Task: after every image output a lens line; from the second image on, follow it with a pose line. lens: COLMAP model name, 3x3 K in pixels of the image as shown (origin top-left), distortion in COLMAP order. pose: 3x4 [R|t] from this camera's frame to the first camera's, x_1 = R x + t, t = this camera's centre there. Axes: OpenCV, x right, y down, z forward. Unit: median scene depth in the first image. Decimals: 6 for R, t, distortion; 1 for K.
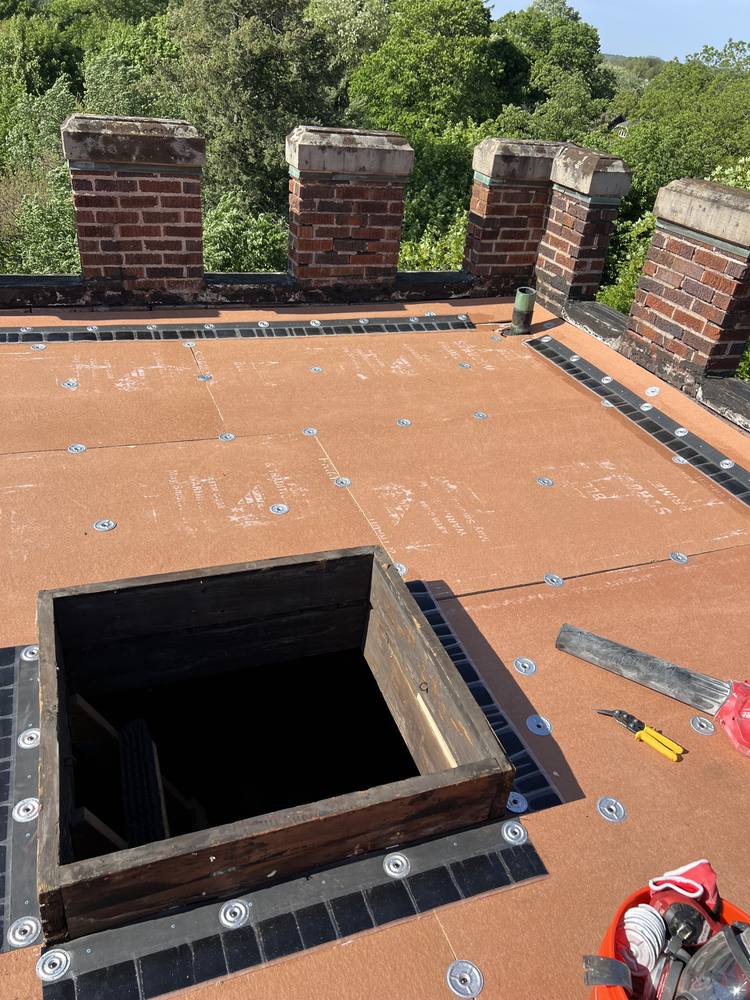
lens RADIAL K [[759.6, 0, 368.3], [0, 759.6, 503.6], [0, 0, 1]] dist [0.051017, -0.059357]
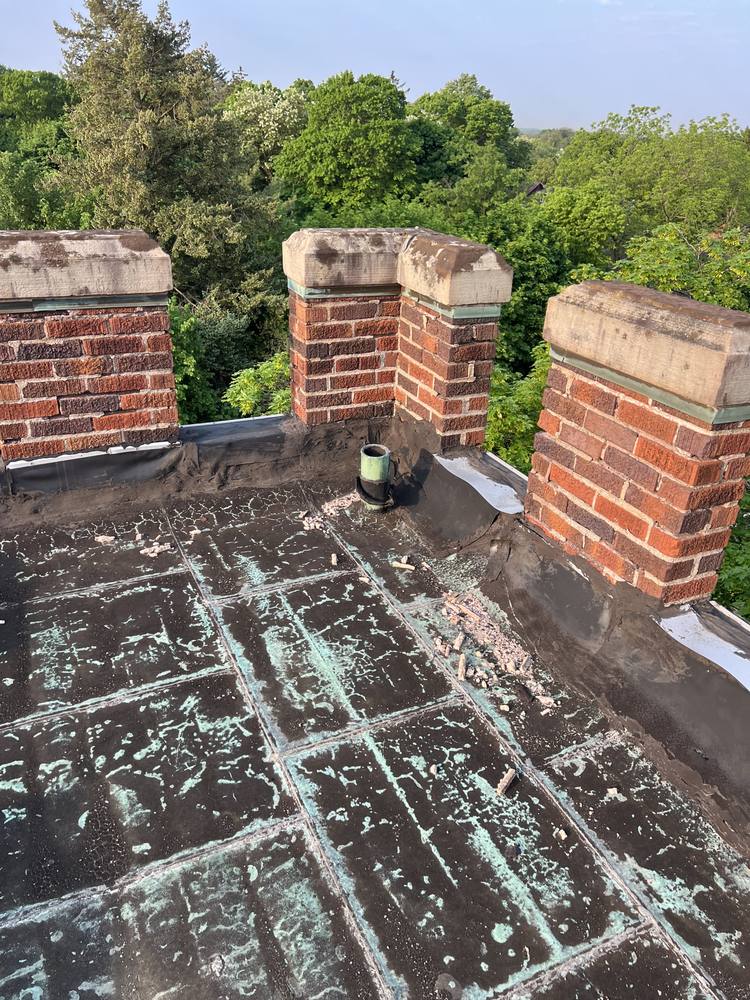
lens RADIAL K [[759.6, 0, 368.3], [0, 759.6, 503.6], [0, 0, 1]] dist [0.051017, -0.059357]
pose [[0.995198, -0.082228, 0.053096, 0.166058], [0.086498, 0.992713, -0.083894, -0.182915], [-0.045811, 0.088084, 0.995059, 0.363306]]
